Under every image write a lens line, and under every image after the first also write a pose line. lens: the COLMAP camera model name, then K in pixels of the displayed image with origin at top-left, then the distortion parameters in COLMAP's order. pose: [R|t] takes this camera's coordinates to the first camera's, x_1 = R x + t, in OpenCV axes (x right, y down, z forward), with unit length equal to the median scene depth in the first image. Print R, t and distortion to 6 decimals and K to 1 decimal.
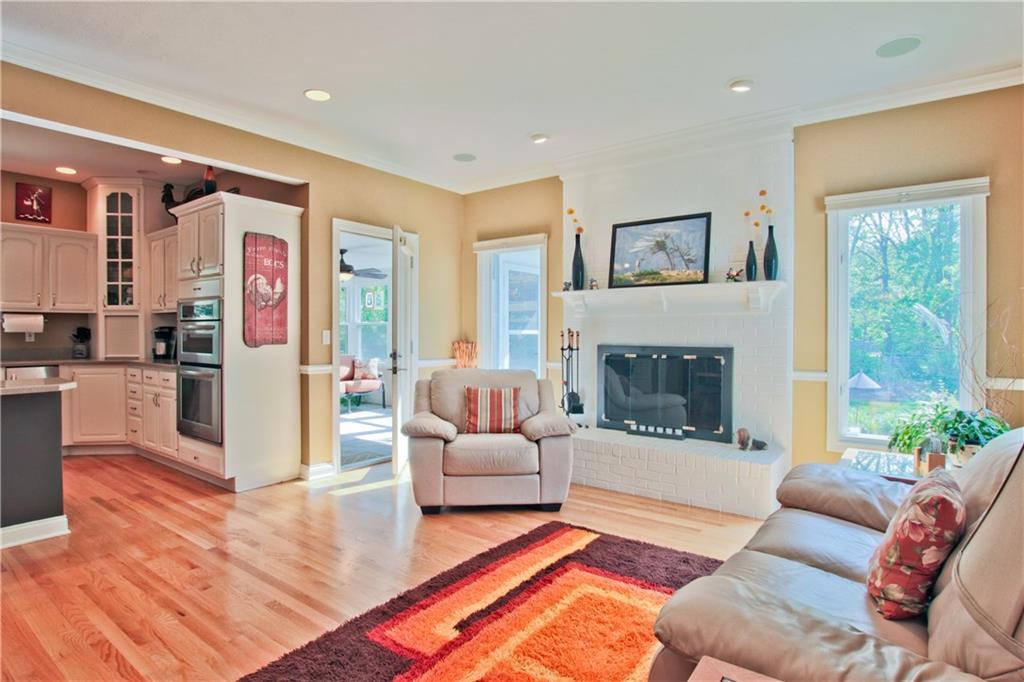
lens RADIAL K [[532.1, 0, 512.0], [0, 532.1, 341.0], [0, 0, 1]] dist [-0.040478, 0.015544]
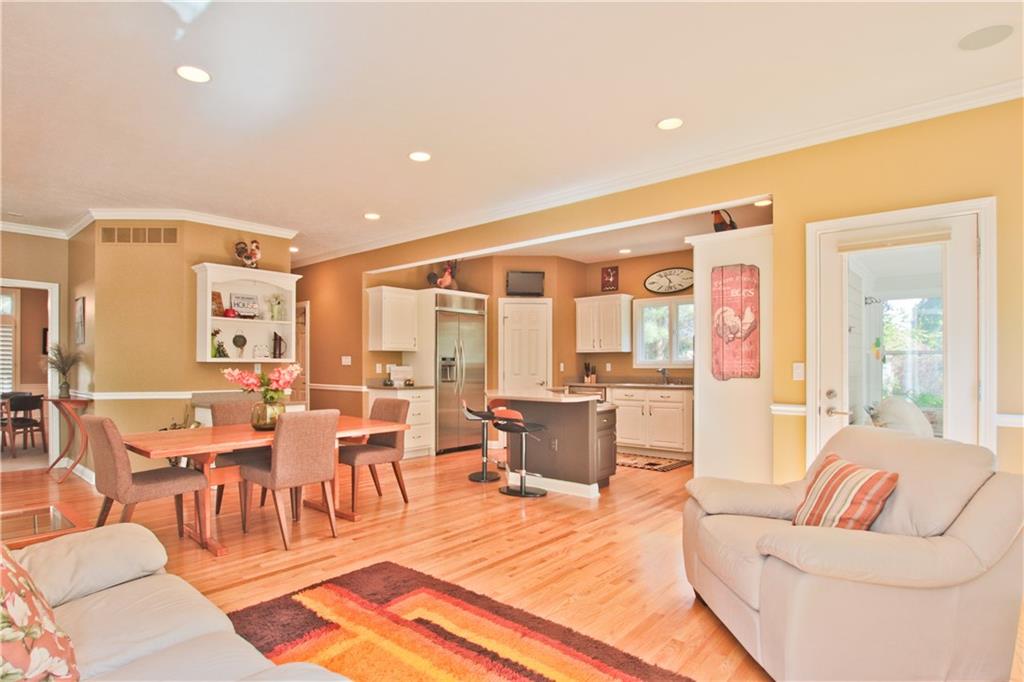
lens RADIAL K [[542.4, 0, 508.3], [0, 542.4, 361.8], [0, 0, 1]] dist [-0.032824, 0.000363]
pose [[-0.064572, -0.002158, -0.997911, 0.540895], [-0.022663, 0.999743, -0.000695, -0.012470], [0.997656, 0.022571, -0.064604, 0.640351]]
